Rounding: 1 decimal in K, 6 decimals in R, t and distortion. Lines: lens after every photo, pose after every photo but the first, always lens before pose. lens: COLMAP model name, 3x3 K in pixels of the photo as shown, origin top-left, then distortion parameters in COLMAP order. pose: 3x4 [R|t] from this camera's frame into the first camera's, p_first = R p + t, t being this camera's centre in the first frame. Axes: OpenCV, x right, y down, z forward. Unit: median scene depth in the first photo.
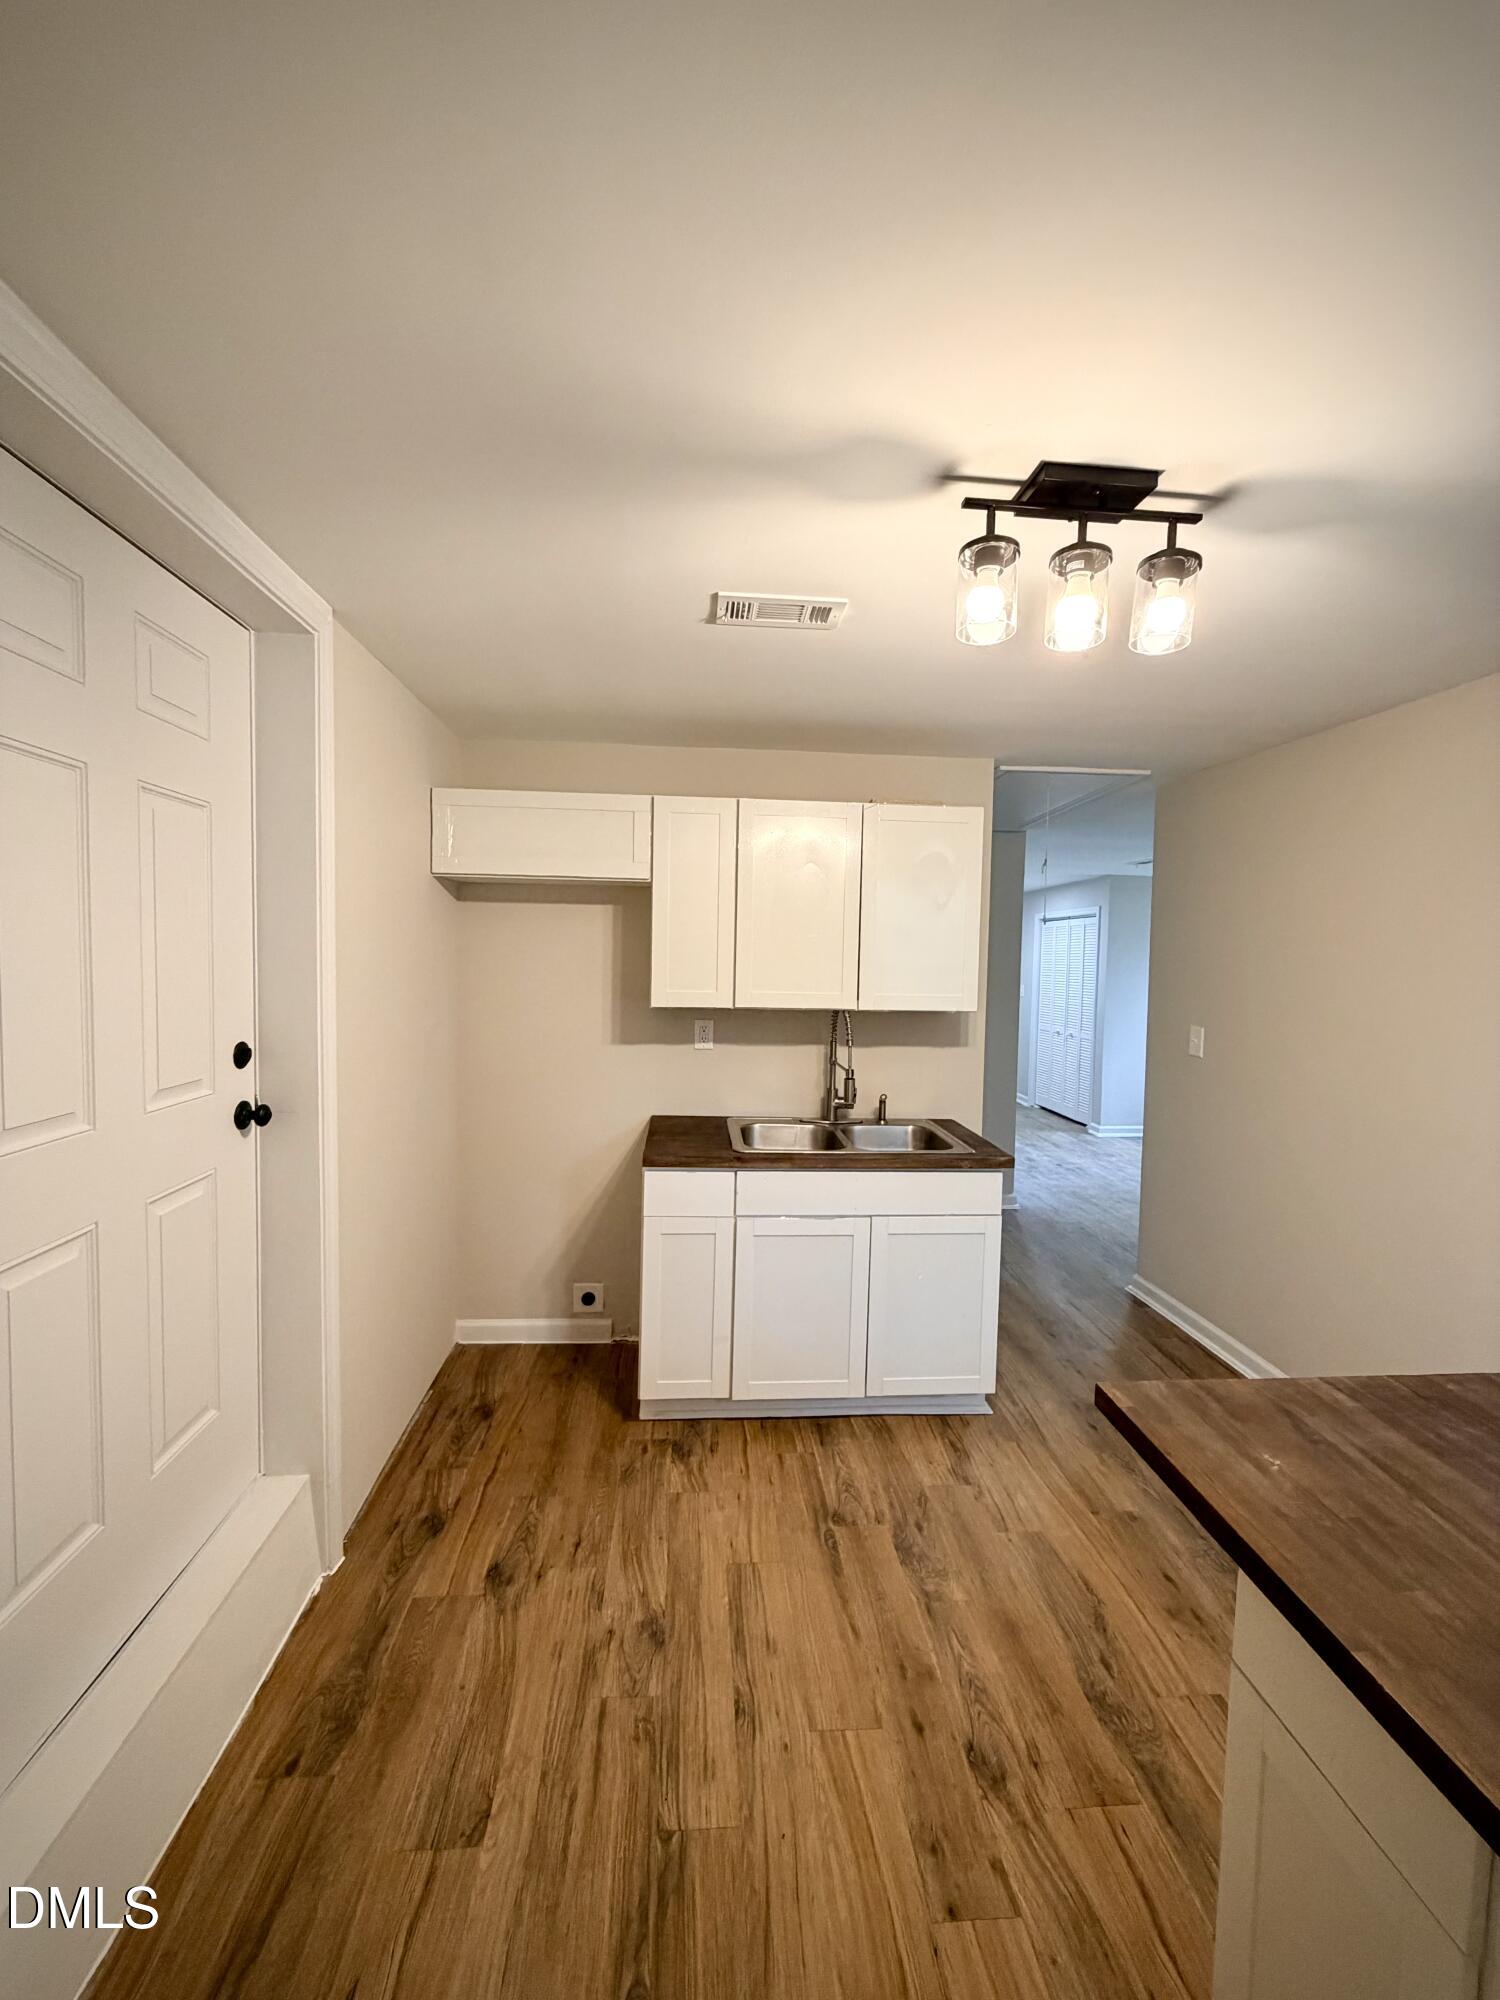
lens RADIAL K [[798.9, 0, 748.1], [0, 798.9, 995.0], [0, 0, 1]] dist [-0.002167, -0.000139]
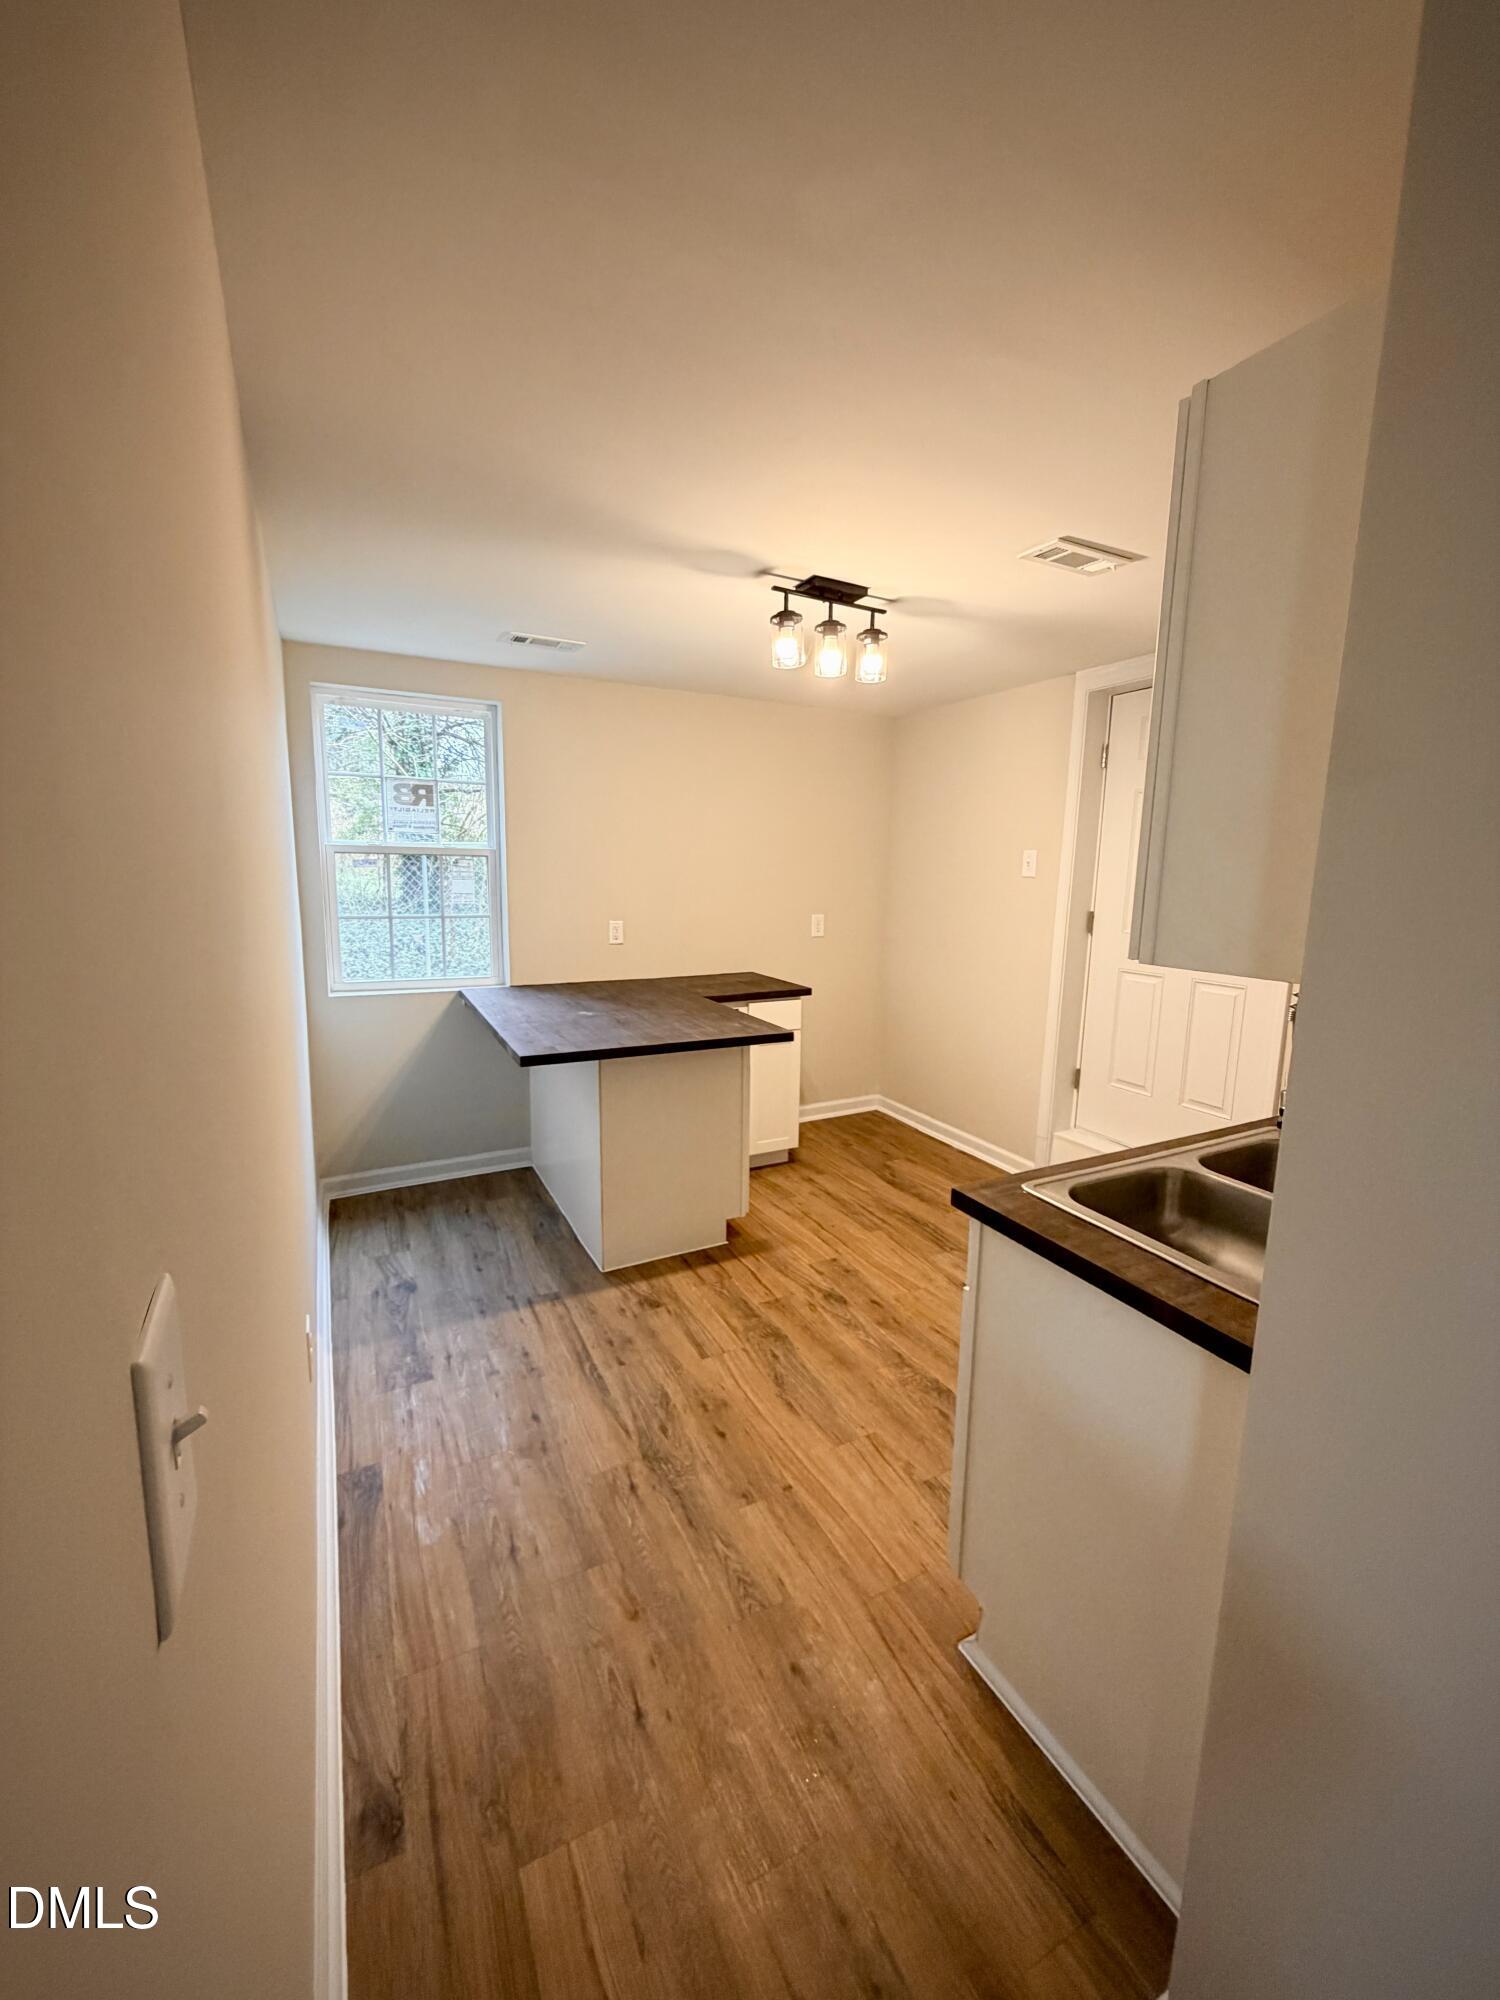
lens RADIAL K [[798.9, 0, 747.4], [0, 798.9, 995.1], [0, 0, 1]] dist [-0.002167, -0.000139]
pose [[-0.924831, 0.024104, -0.379613, 0.957525], [-0.052834, 0.980176, 0.190953, -0.044380], [0.376690, 0.196656, -0.905224, 2.014217]]
